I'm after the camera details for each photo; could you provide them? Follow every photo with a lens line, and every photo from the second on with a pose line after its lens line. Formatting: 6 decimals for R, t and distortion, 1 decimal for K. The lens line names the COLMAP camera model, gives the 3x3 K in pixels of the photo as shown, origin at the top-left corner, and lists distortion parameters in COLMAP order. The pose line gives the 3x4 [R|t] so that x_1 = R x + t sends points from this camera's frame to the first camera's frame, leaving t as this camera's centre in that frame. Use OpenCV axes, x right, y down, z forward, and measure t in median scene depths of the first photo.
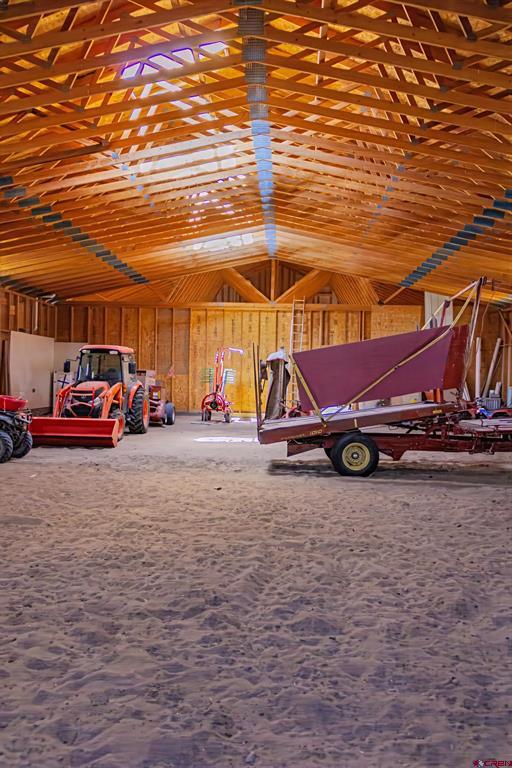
lens RADIAL K [[637.0, 0, 256.0], [0, 637.0, 384.0], [0, 0, 1]] dist [0.007770, 0.000820]
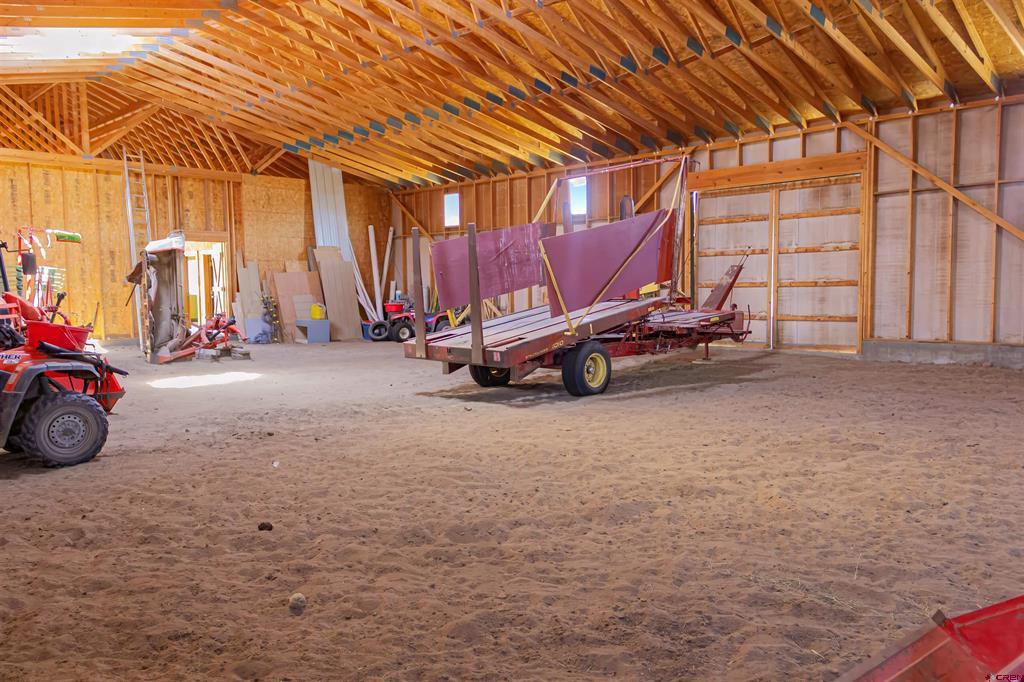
lens RADIAL K [[849.4, 0, 512.0], [0, 849.4, 341.0], [0, 0, 1]] dist [0.007770, 0.000820]
pose [[0.678211, -0.068039, 0.731711, -0.311114], [0.023397, 0.997199, 0.071039, -0.000664], [-0.734495, -0.031060, 0.677903, 0.154413]]
